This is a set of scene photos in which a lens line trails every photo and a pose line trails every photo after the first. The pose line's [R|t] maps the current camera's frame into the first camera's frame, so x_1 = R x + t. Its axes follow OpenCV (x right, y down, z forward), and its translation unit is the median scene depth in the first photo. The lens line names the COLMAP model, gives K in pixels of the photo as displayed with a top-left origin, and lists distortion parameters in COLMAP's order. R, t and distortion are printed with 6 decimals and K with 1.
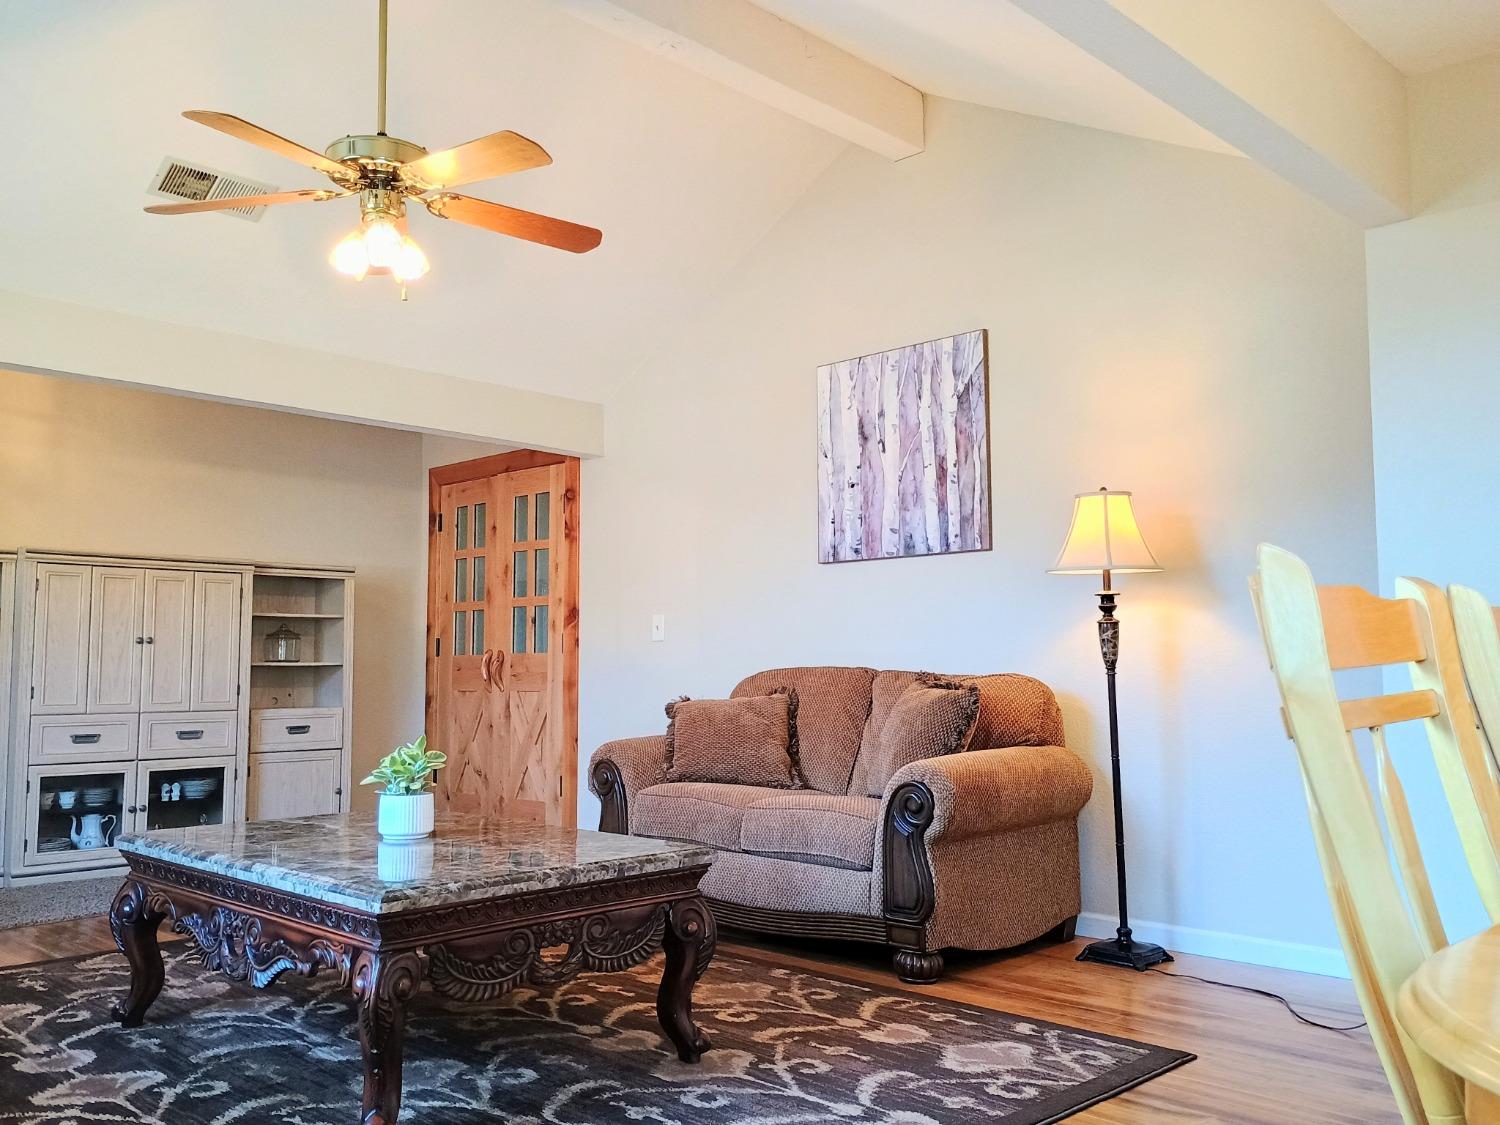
lens RADIAL K [[1300.6, 0, 746.1], [0, 1300.6, 564.7], [0, 0, 1]] dist [0.065138, -0.067823]
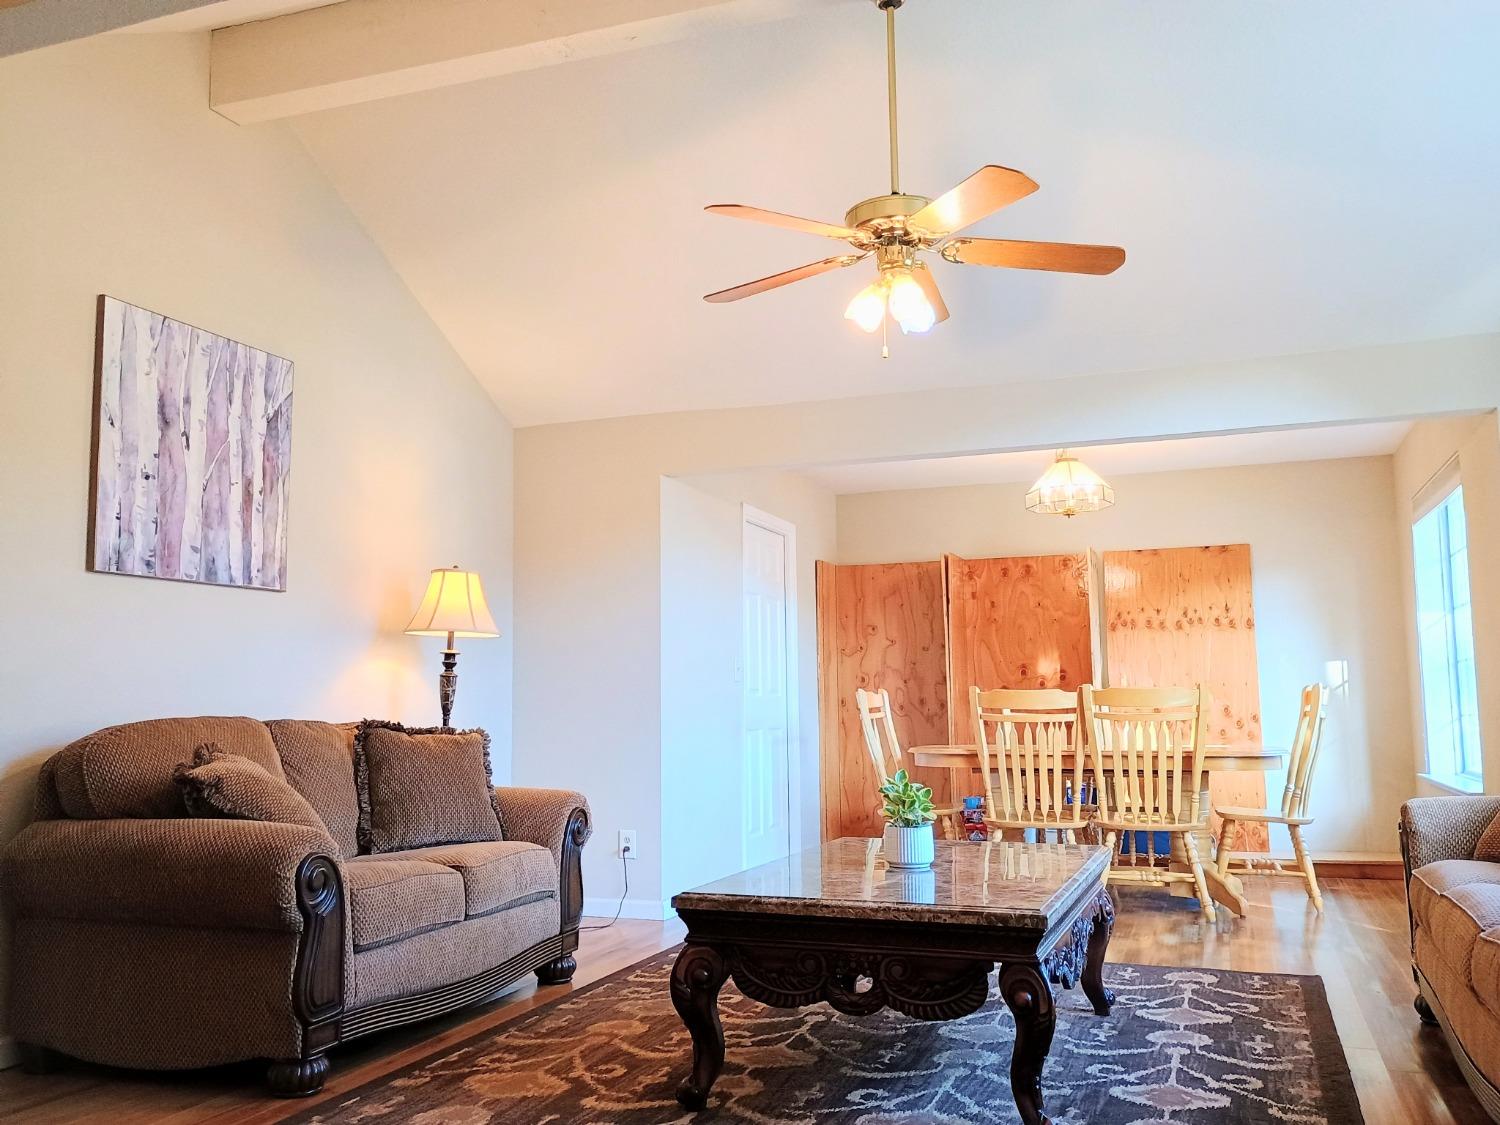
lens RADIAL K [[1300.6, 0, 746.3], [0, 1300.6, 562.2], [0, 0, 1]] dist [0.065138, -0.067823]
pose [[-0.415493, 0.109684, 0.902959, -0.777638], [-0.057353, 0.987568, -0.146353, 0.083198], [-0.907786, -0.112596, -0.404037, 1.027868]]
